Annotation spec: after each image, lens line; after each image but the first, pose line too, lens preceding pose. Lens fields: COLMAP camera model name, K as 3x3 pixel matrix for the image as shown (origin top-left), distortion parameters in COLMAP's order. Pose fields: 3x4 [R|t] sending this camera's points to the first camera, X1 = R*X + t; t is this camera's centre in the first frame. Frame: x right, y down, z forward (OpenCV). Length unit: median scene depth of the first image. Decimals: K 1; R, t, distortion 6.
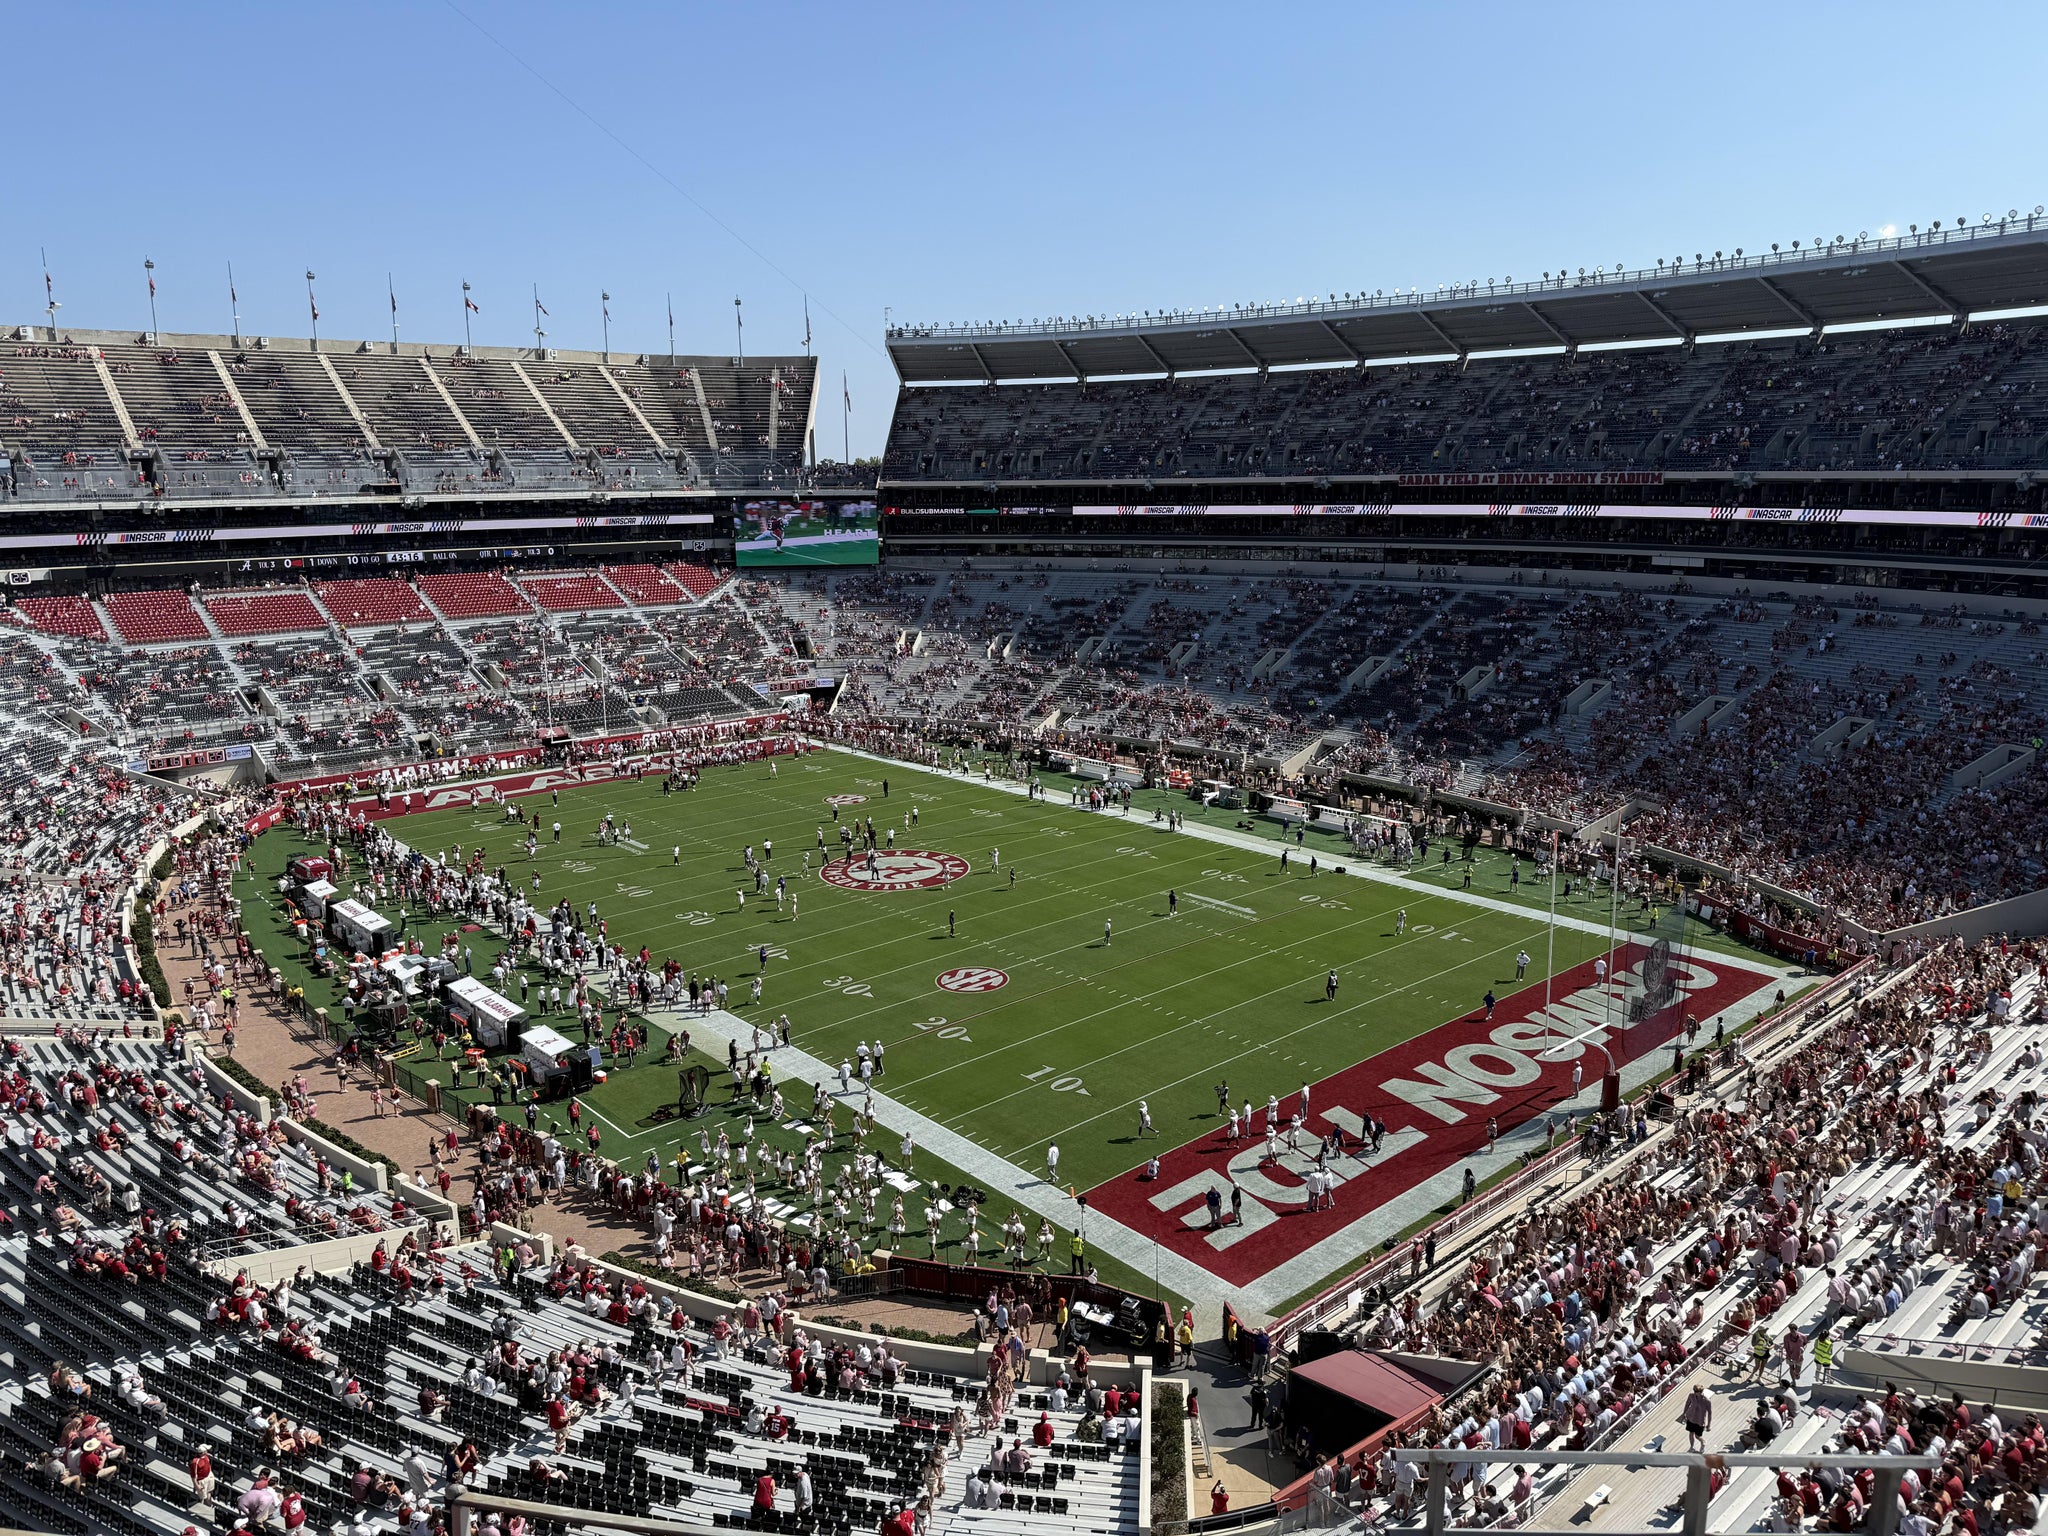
lens RADIAL K [[1433.2, 0, 1023.3], [0, 1433.2, 736.6], [0, 0, 1]] dist [0.063947, -0.006370]
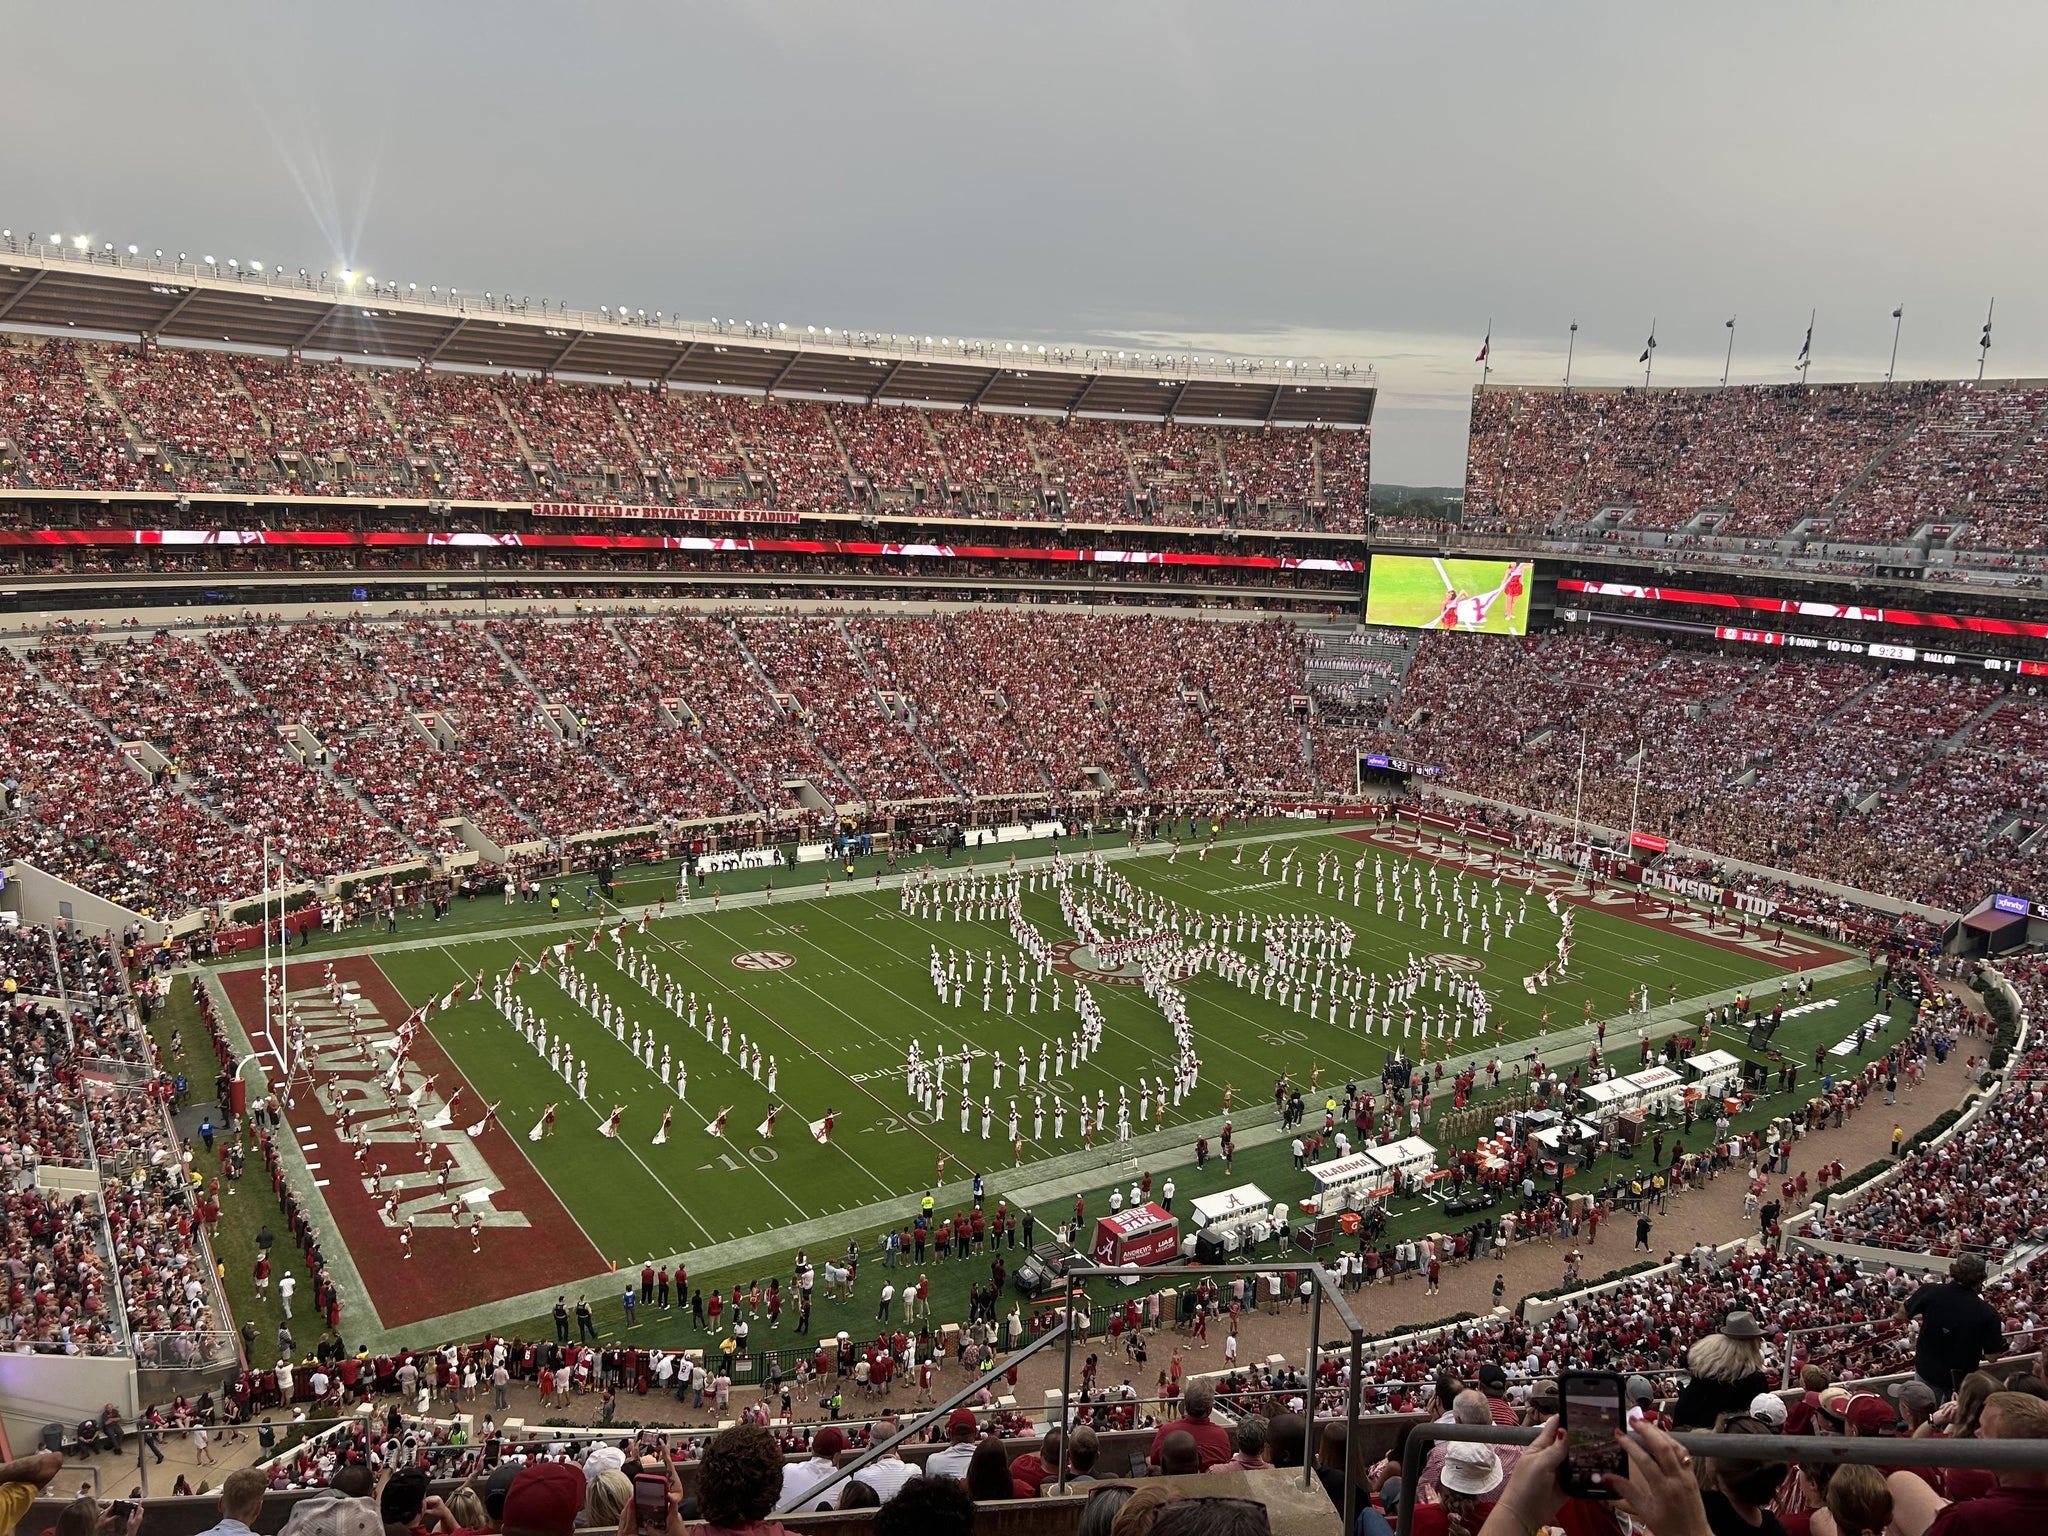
lens RADIAL K [[1548.4, 0, 1026.9], [0, 1548.4, 773.4], [0, 0, 1]] dist [0.054485, -0.035291]
pose [[0.122956, -0.165848, 0.978456, -0.995467], [0.136661, 0.979374, 0.148831, -0.173645], [-0.982958, 0.115417, 0.143085, 0.842271]]
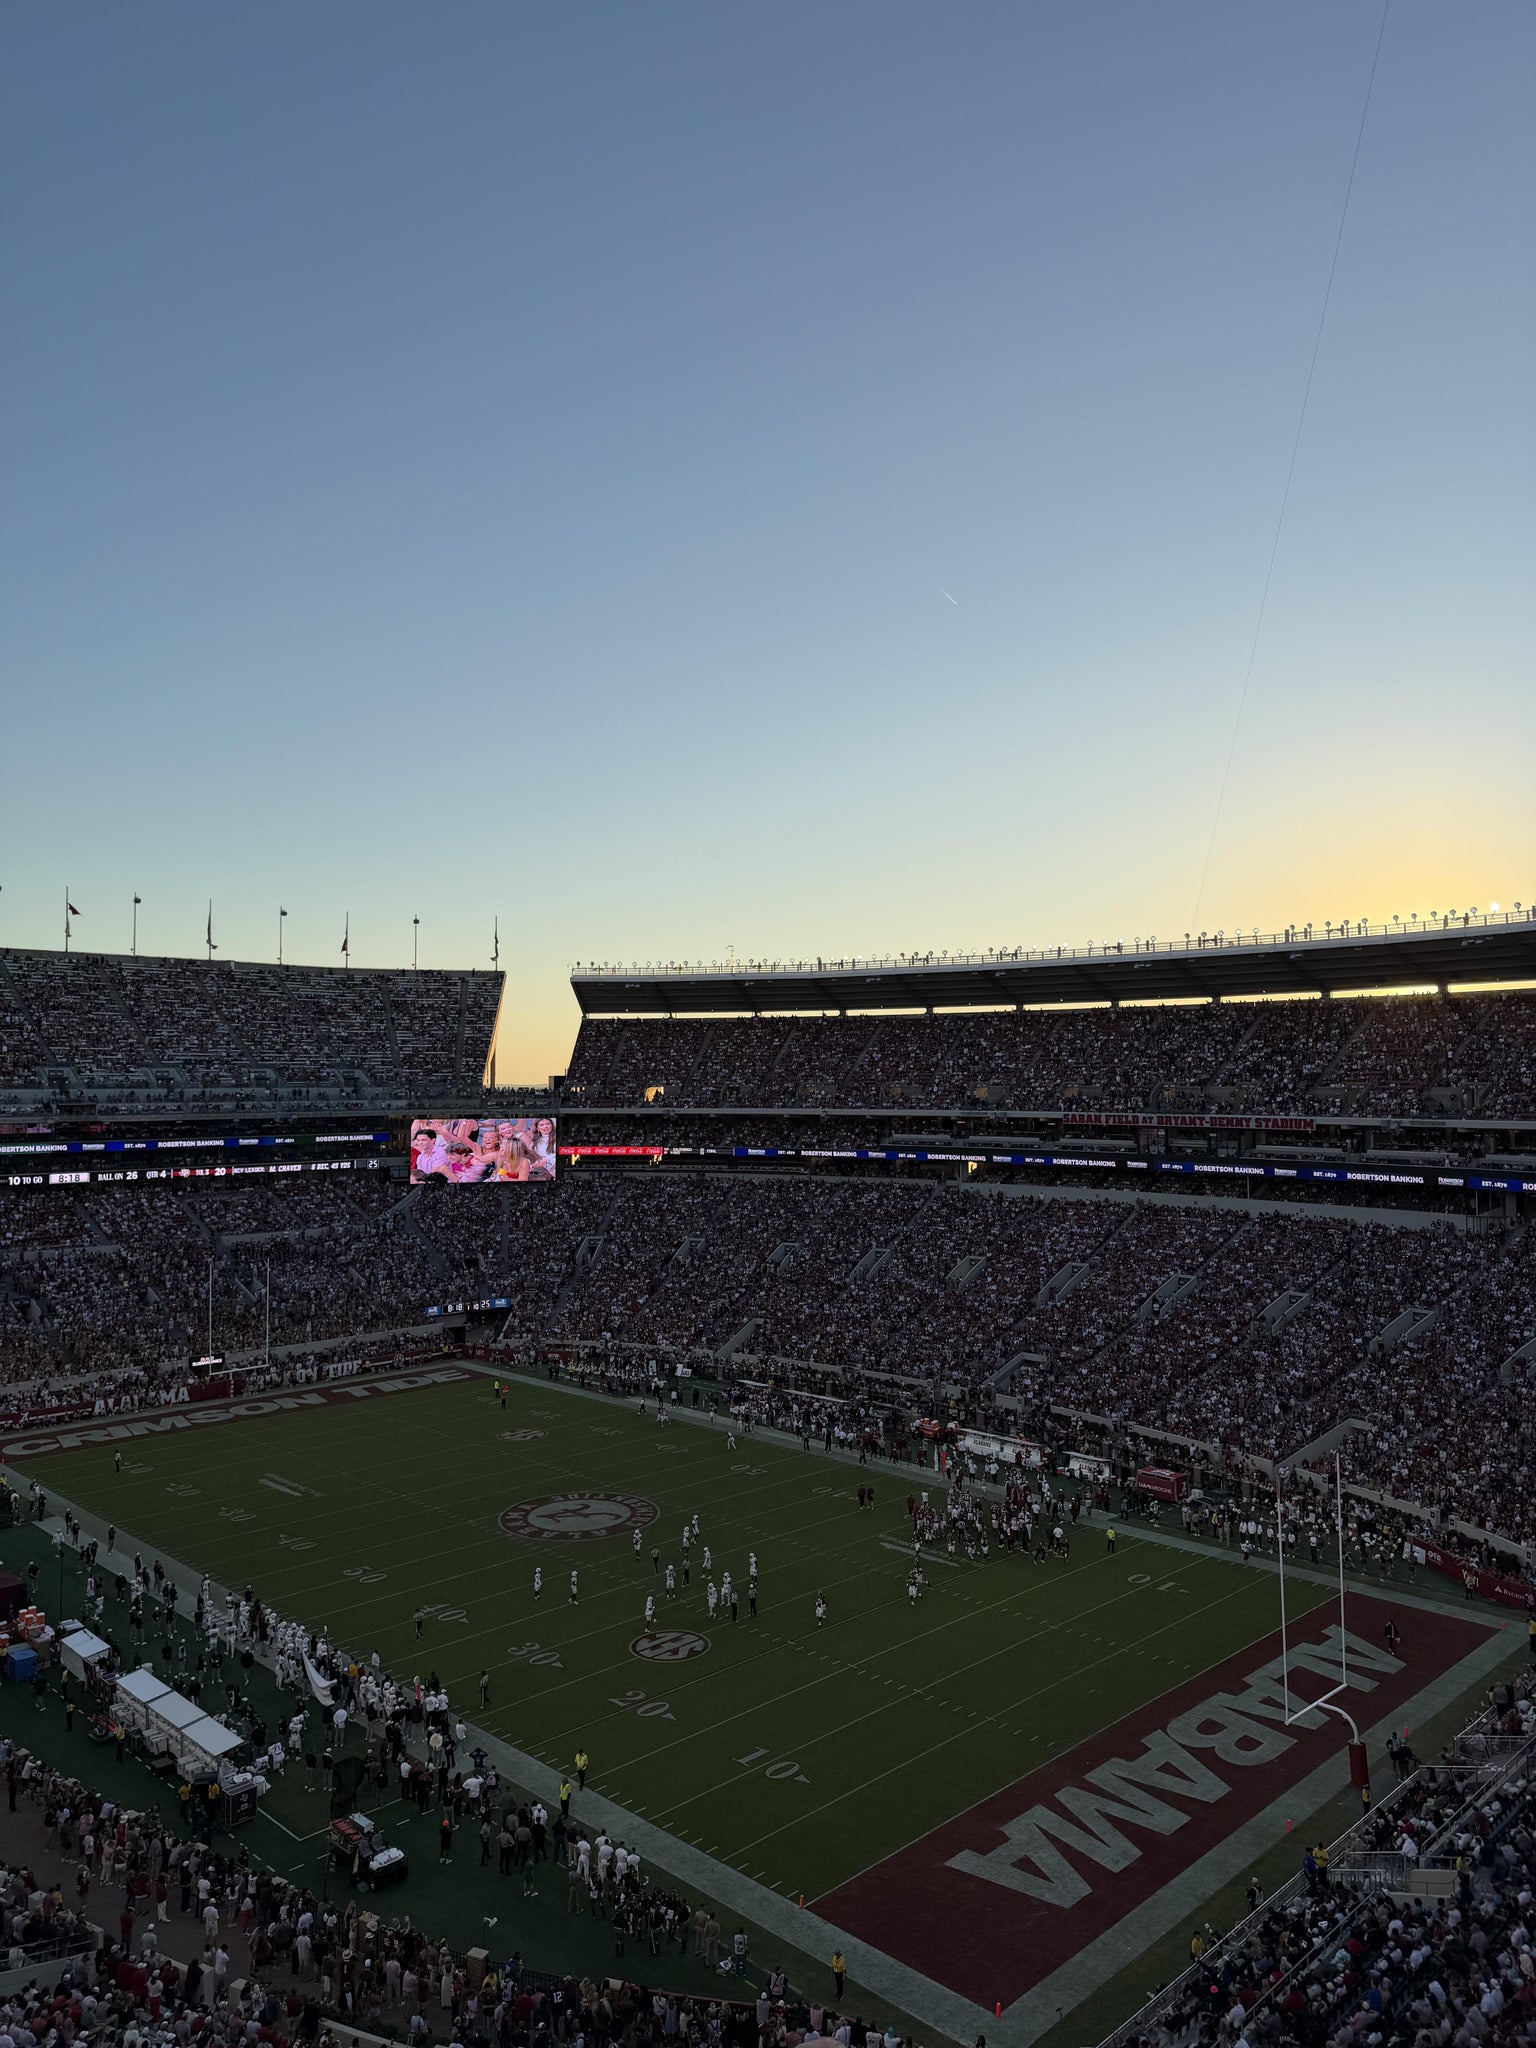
lens RADIAL K [[1436.7, 0, 790.7], [0, 1436.7, 1028.9], [0, 0, 1]] dist [0.058657, -0.055362]
pose [[-0.996674, 0.011734, -0.080642, -0.144797], [-0.000743, 0.988230, 0.152976, -0.345747], [0.081487, 0.152527, -0.984934, 1.773854]]
